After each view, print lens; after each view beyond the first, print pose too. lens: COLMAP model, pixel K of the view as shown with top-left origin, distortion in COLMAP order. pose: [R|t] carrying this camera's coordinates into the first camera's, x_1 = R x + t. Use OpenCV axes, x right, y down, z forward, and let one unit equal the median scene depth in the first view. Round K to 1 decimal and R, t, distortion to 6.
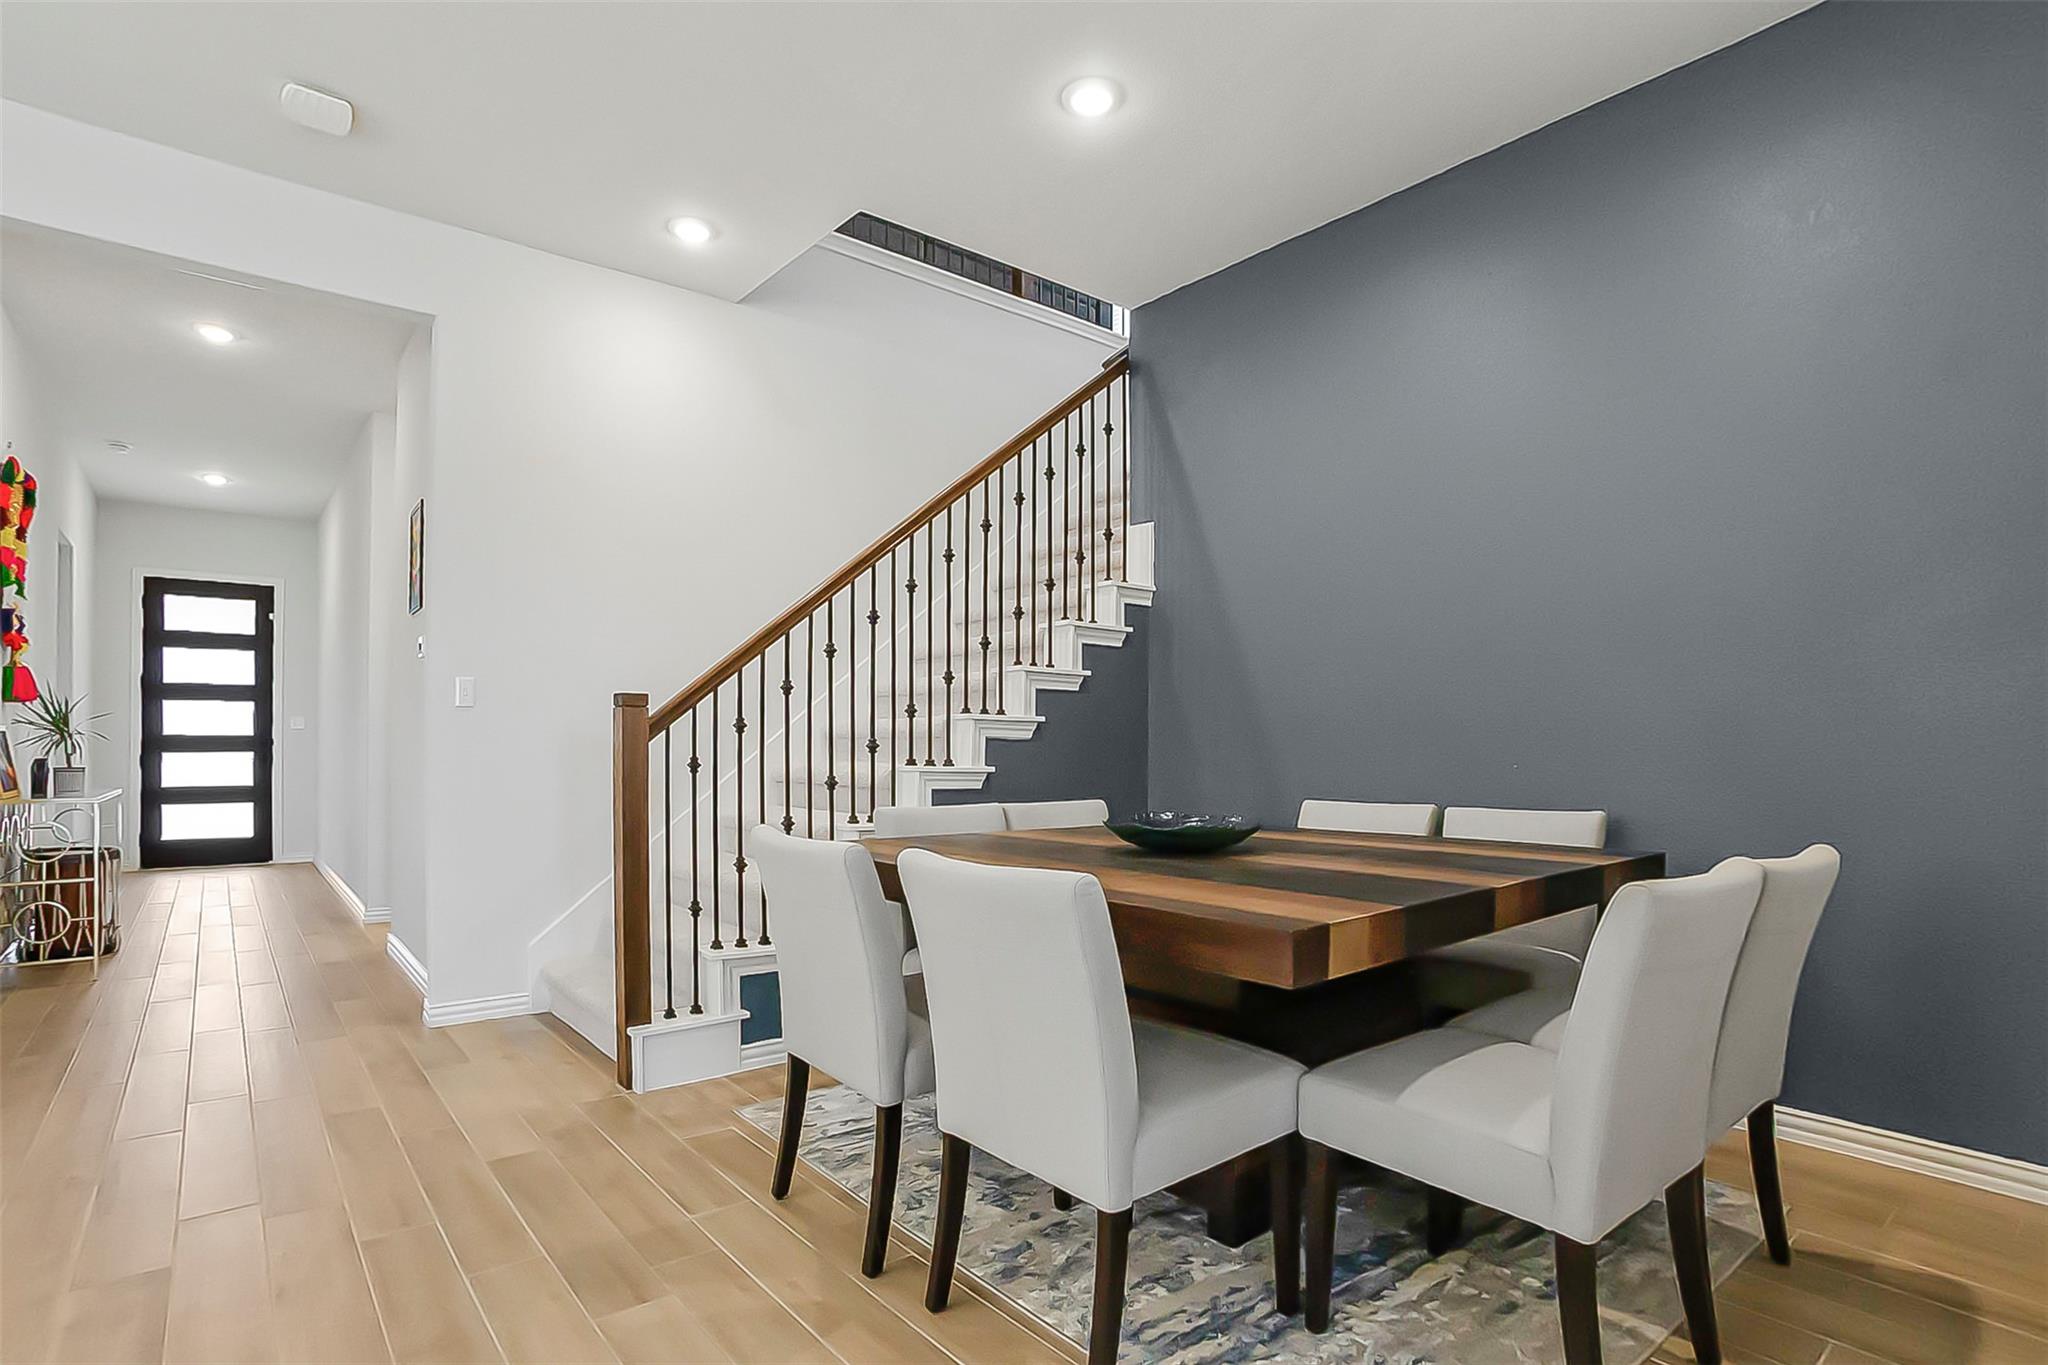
lens RADIAL K [[1026.9, 0, 1007.3], [0, 1026.9, 747.6], [0, 0, 1]] dist [-0.075021, 0.025899]
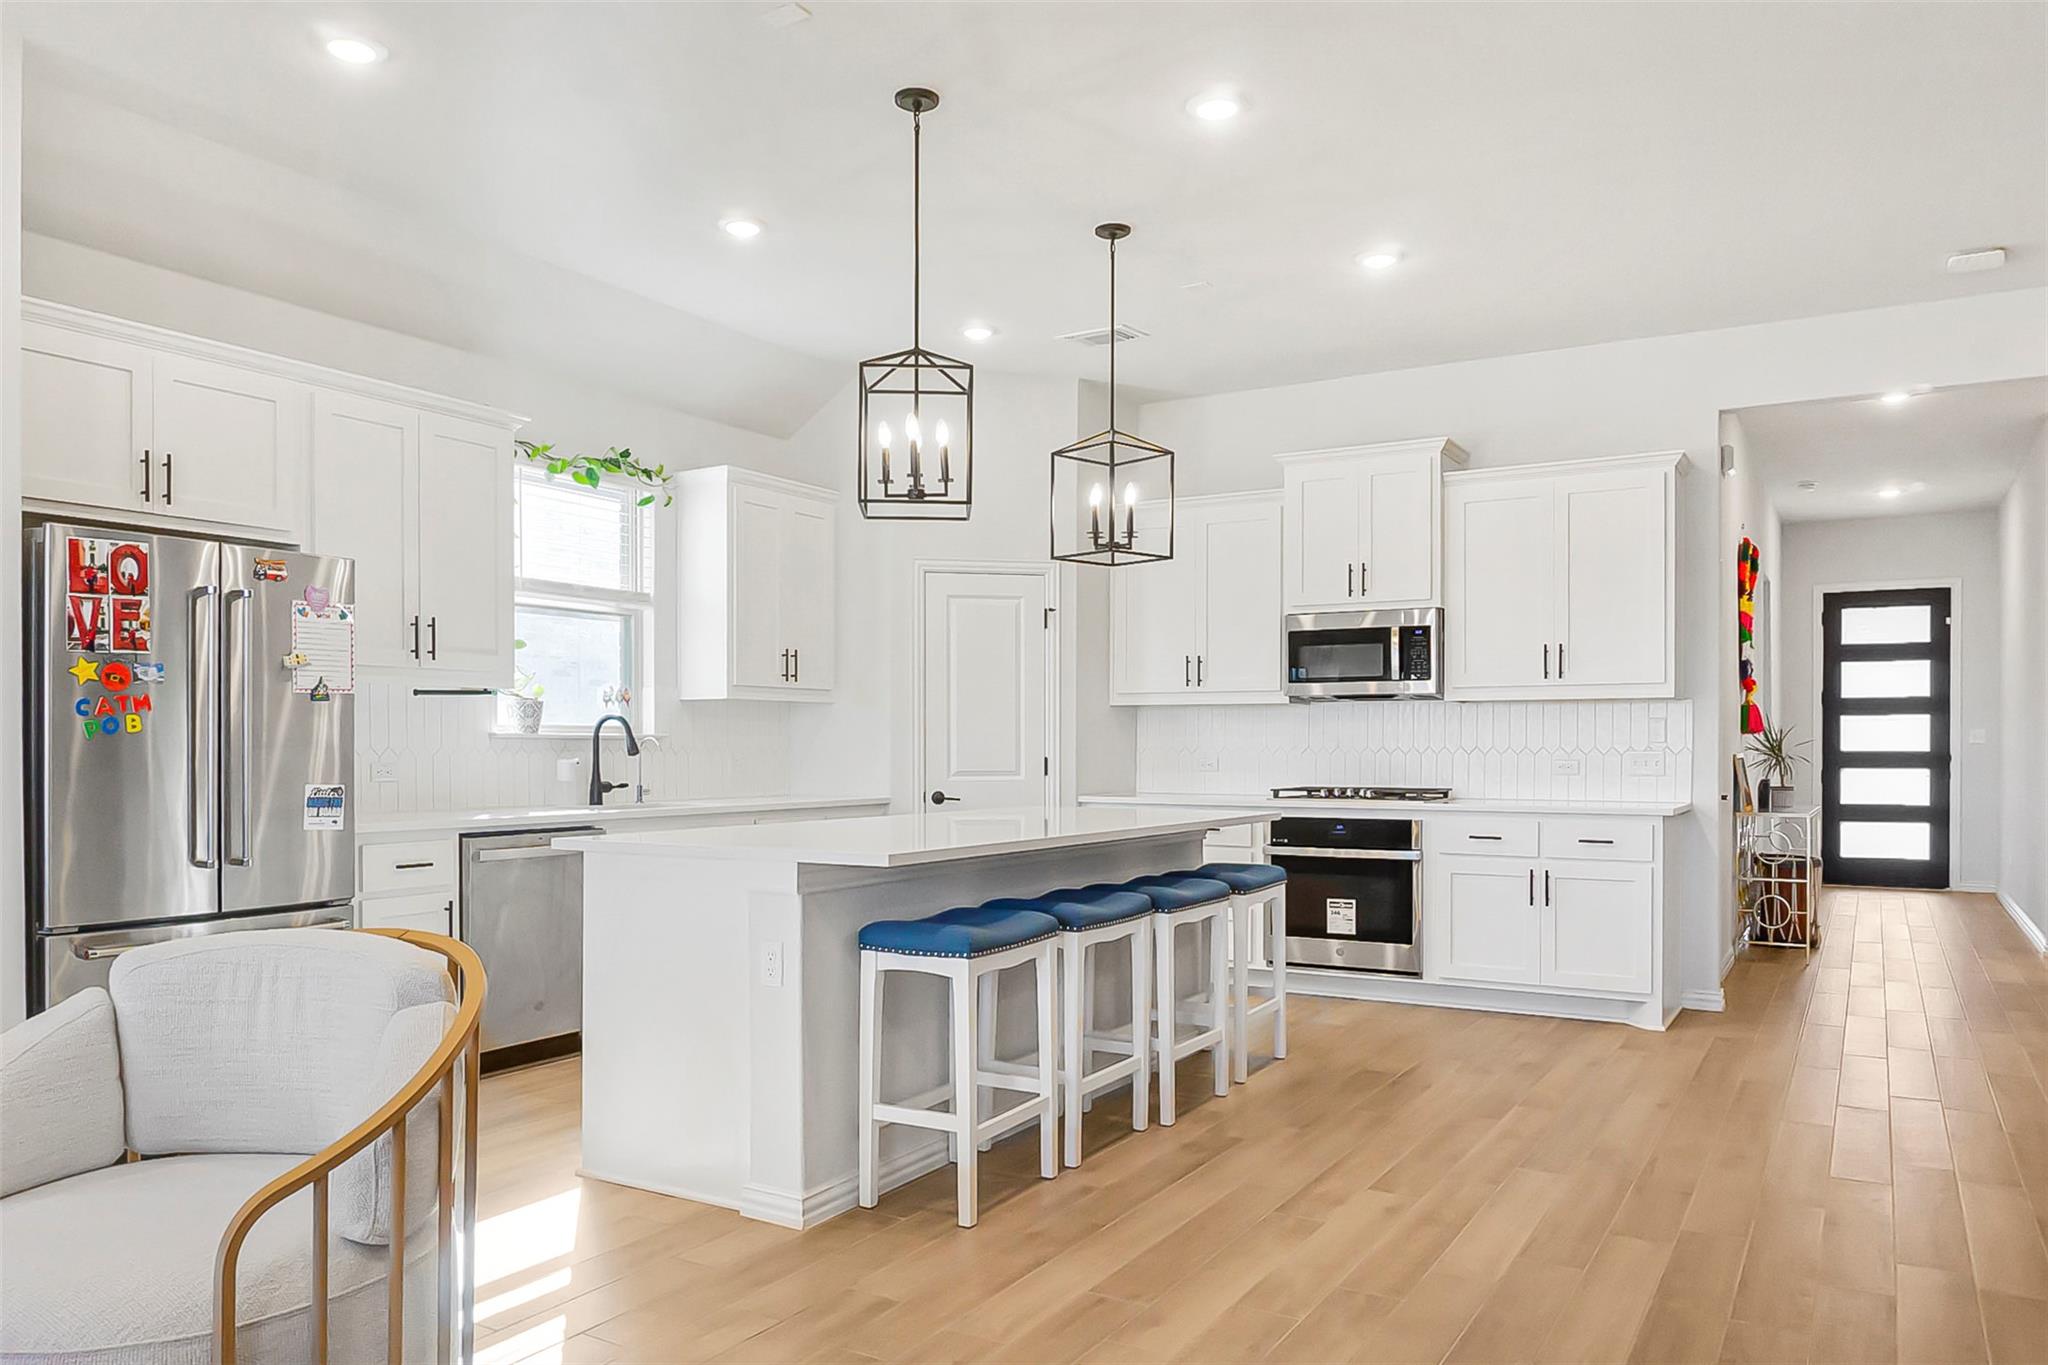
lens RADIAL K [[1417.0, 0, 1029.3], [0, 1417.0, 745.3], [0, 0, 1]] dist [-0.020869, -0.011470]
pose [[0.345886, -0.002285, -0.938274, 0.343999], [-0.001303, 0.999995, -0.002916, -0.024562], [0.938276, 0.002231, 0.345881, -0.471214]]
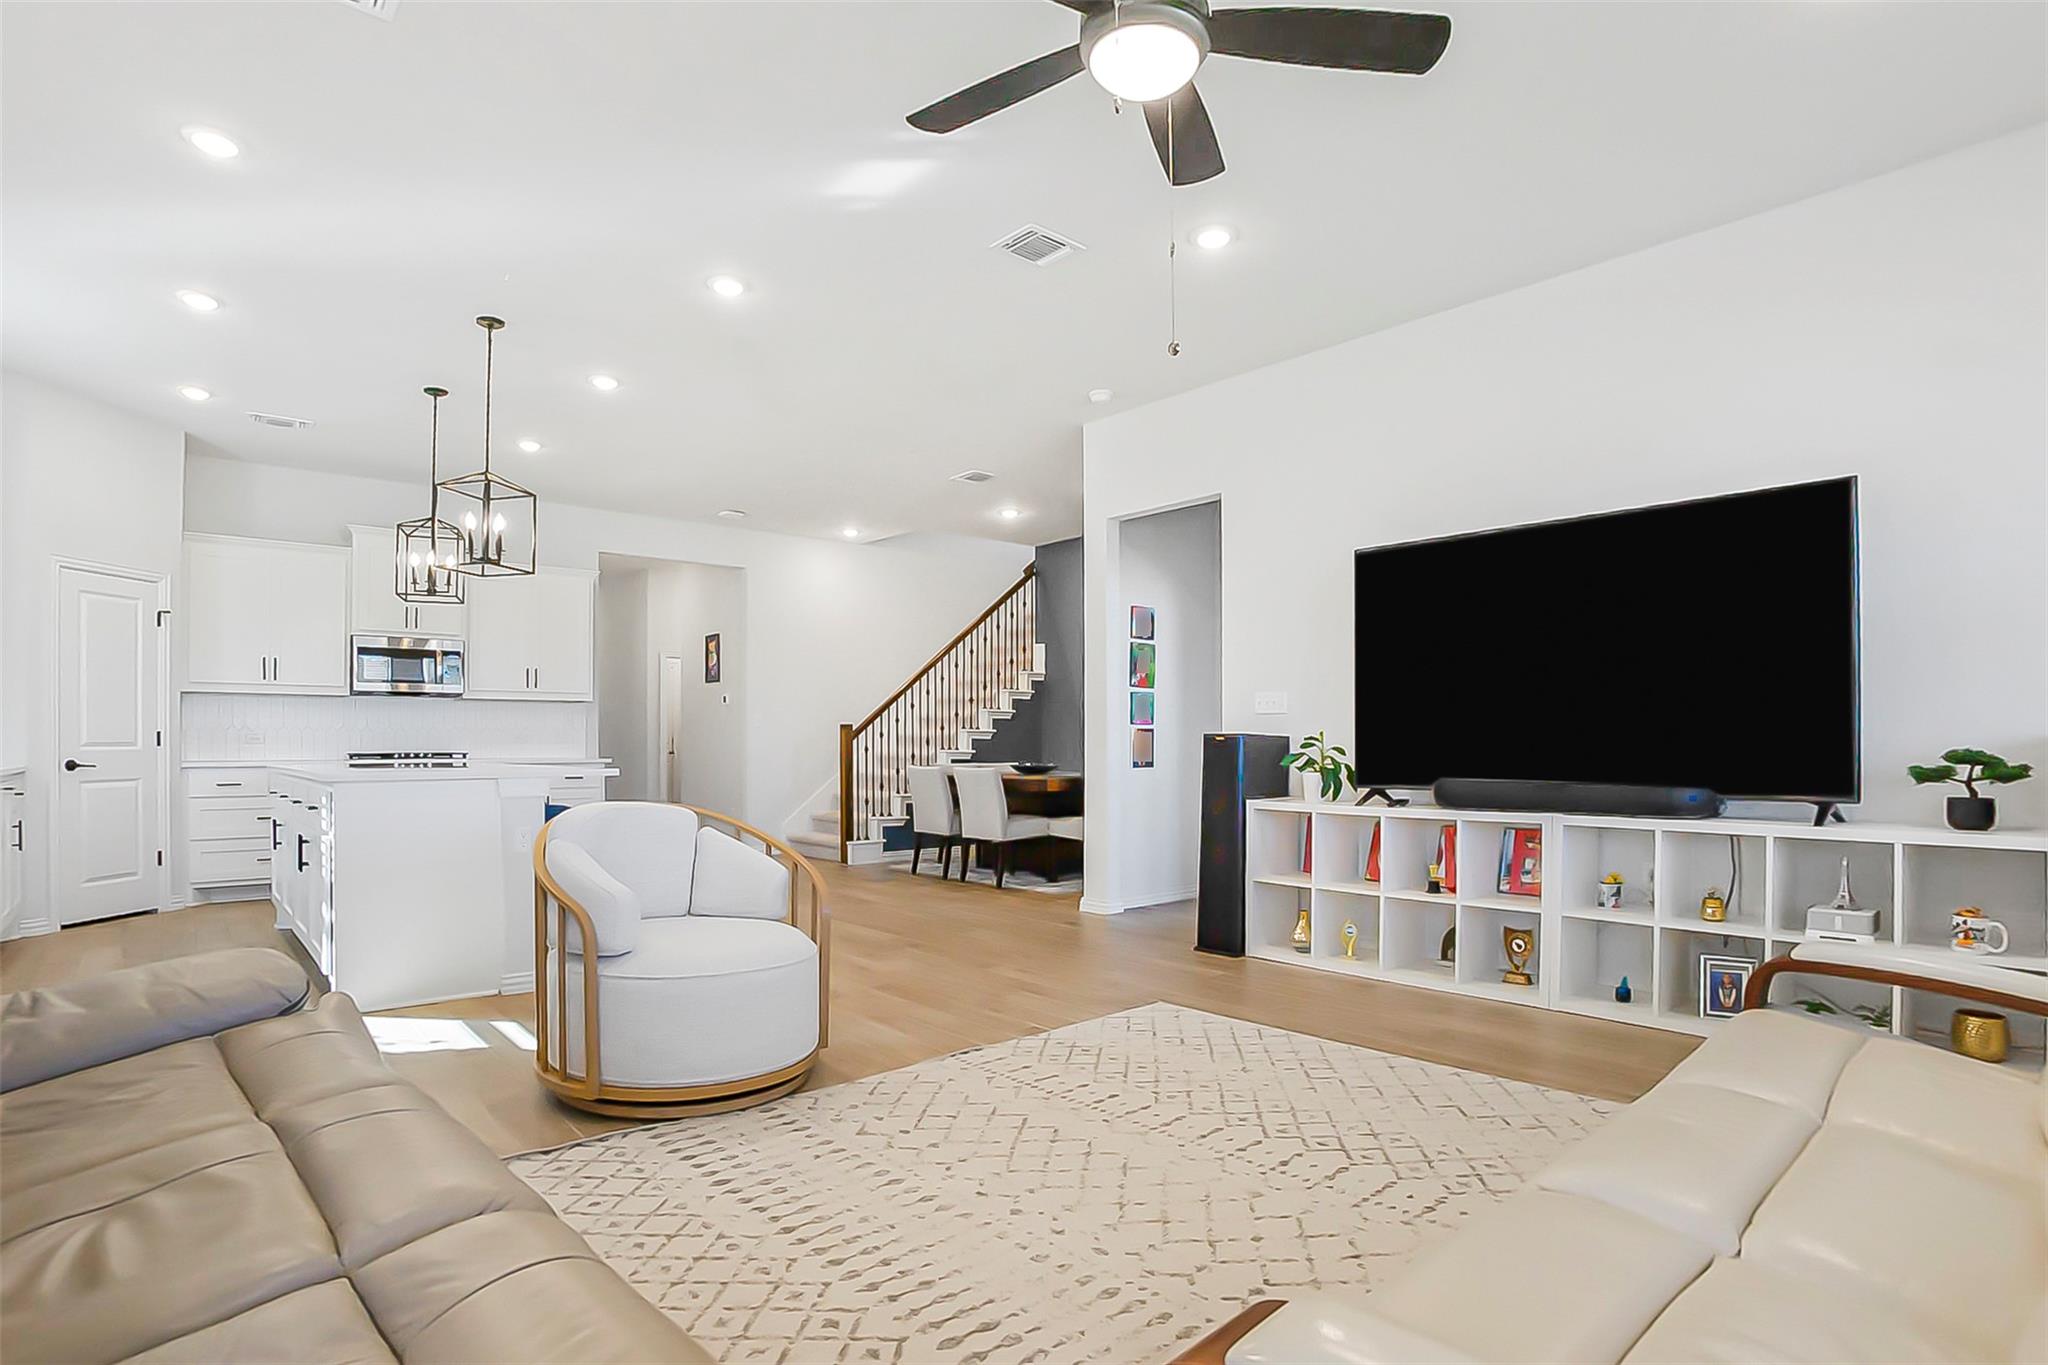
lens RADIAL K [[1026.9, 0, 1002.0], [0, 1026.9, 741.9], [0, 0, 1]] dist [-0.075021, 0.025899]
pose [[0.999838, -0.003004, 0.017764, 0.006669], [0.003064, 0.999990, -0.003383, 0.005425], [-0.017753, 0.003437, 0.999836, -1.247593]]
